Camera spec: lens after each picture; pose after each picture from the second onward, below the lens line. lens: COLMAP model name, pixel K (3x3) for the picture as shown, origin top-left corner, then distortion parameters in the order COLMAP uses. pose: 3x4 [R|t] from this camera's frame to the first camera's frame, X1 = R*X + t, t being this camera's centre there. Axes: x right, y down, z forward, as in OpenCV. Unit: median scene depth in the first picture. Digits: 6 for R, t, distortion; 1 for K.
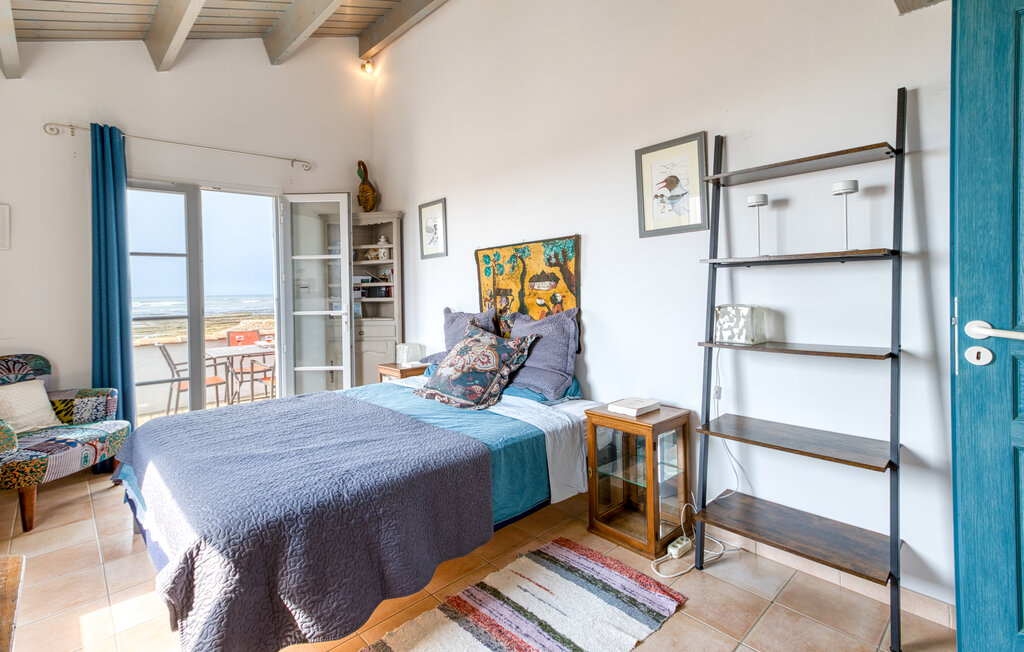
lens RADIAL K [[479.3, 0, 493.6], [0, 479.3, 289.9], [0, 0, 1]] dist [0.026099, 0.000788]
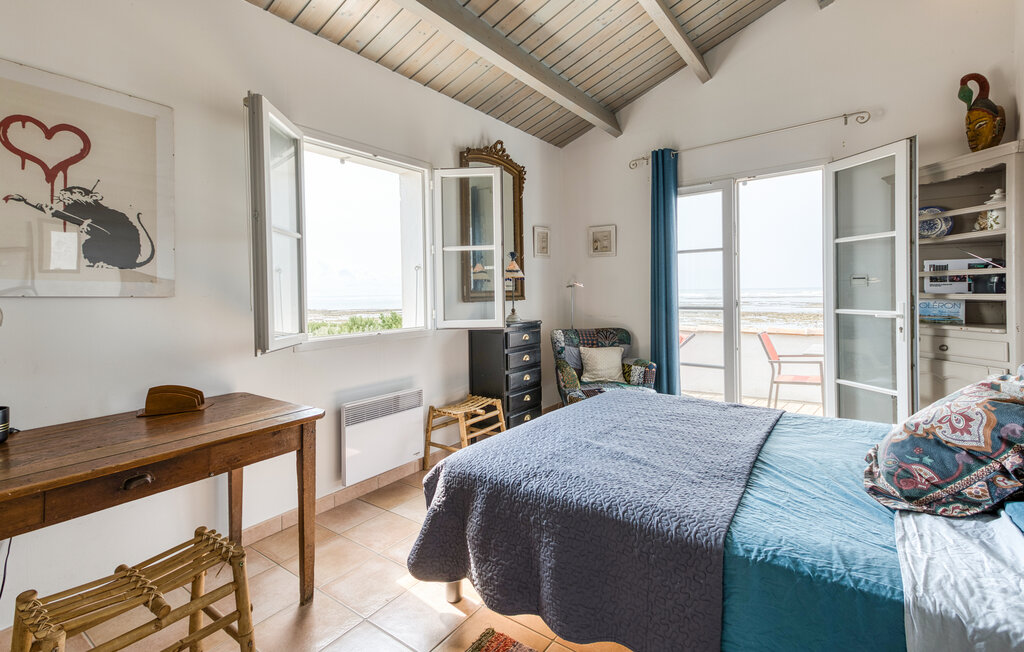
lens RADIAL K [[479.3, 0, 493.6], [0, 479.3, 289.9], [0, 0, 1]] dist [0.026099, 0.000788]
pose [[0.185607, 0.013314, -0.982534, 0.302622], [0.009262, 0.999840, 0.015298, -0.004239], [0.982580, -0.011939, 0.185454, 0.335759]]
